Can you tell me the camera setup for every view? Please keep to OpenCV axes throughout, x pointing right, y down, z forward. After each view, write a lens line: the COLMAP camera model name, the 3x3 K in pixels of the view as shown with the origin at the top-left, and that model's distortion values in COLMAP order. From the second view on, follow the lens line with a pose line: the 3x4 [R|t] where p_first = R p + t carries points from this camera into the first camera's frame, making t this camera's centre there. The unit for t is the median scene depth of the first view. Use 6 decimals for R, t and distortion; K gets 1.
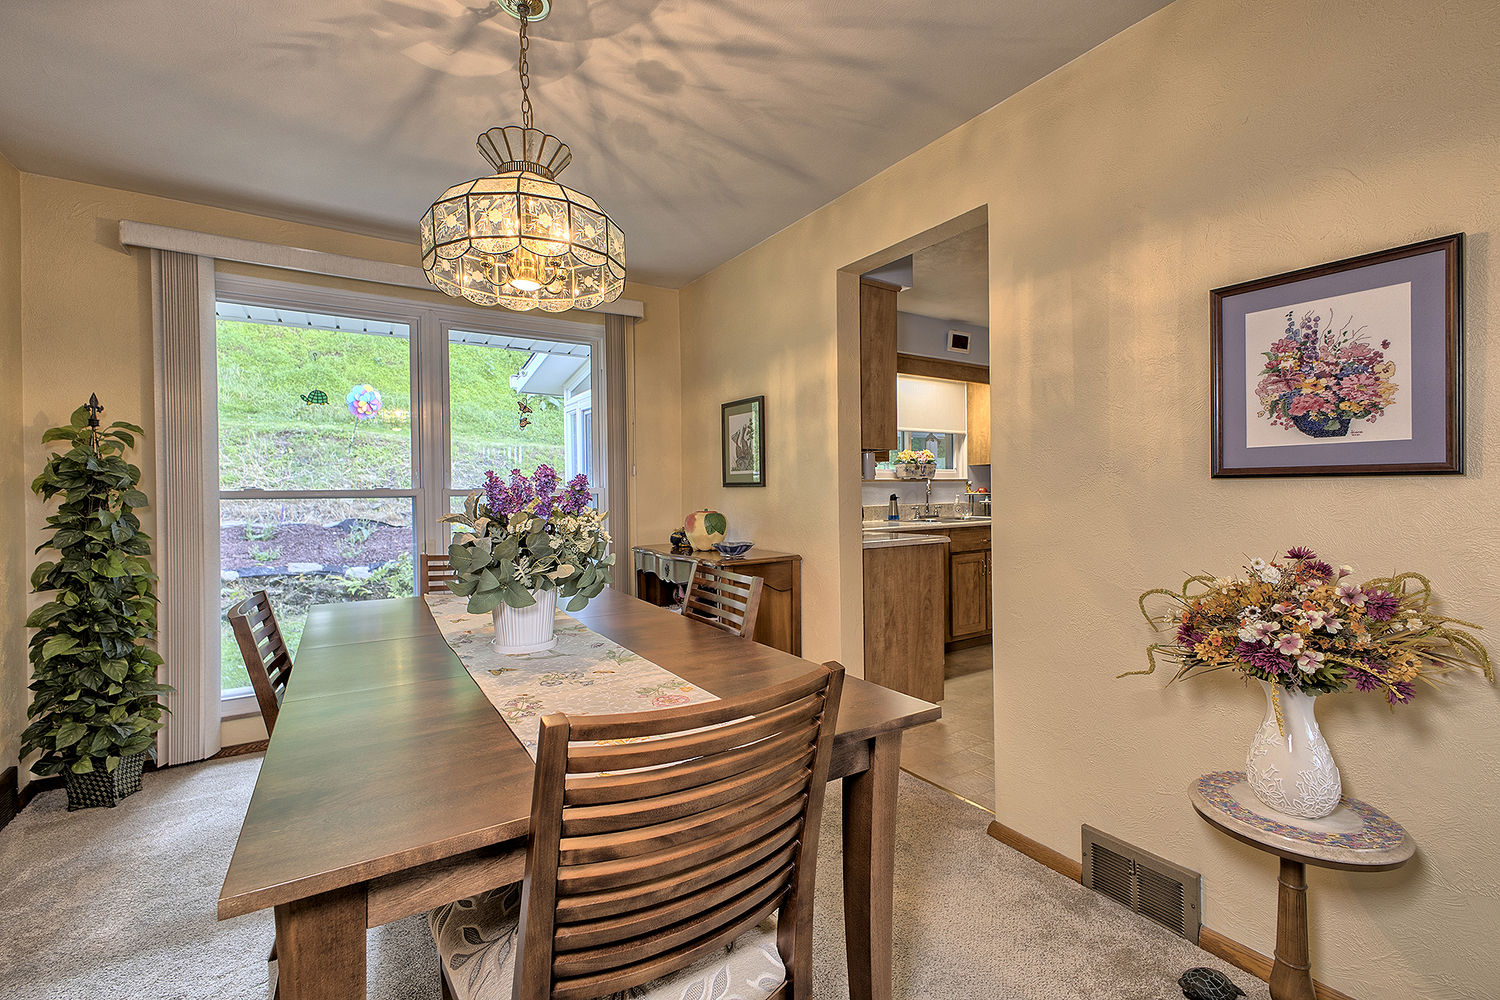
lens RADIAL K [[644.3, 0, 755.2], [0, 644.3, 498.7], [0, 0, 1]] dist [0.006099, 0.000488]
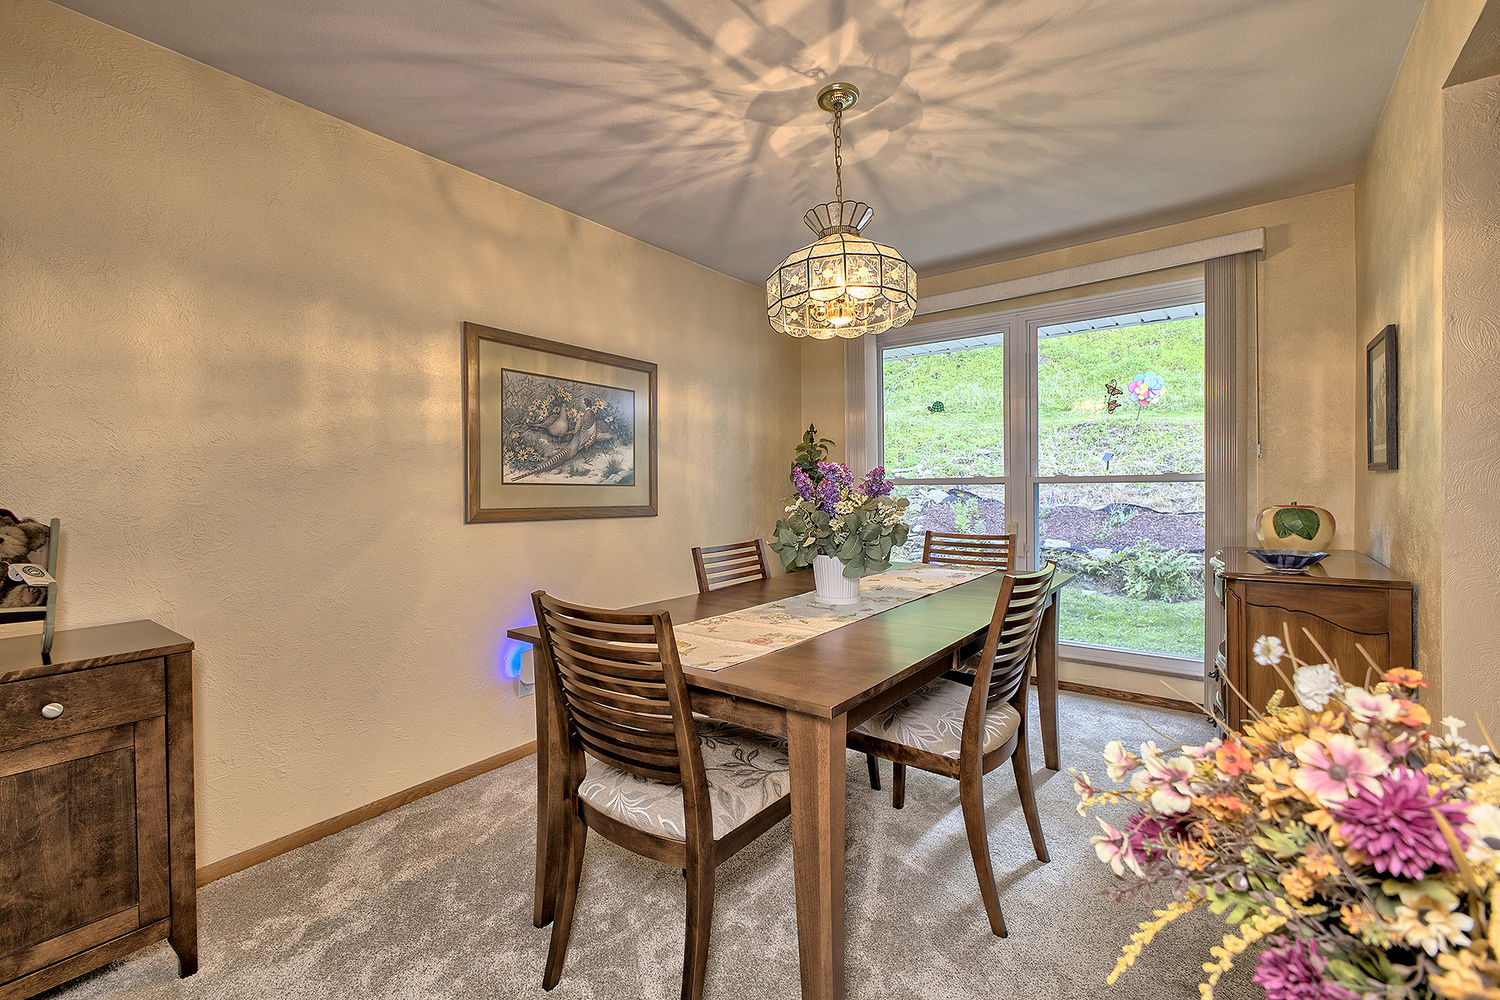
lens RADIAL K [[644.3, 0, 753.5], [0, 644.3, 490.9], [0, 0, 1]] dist [0.006099, 0.000488]
pose [[0.338555, 0.014303, -0.940838, 0.396276], [-0.003209, 0.999896, 0.014046, -0.004600], [0.940941, -0.001736, 0.338566, 0.201012]]
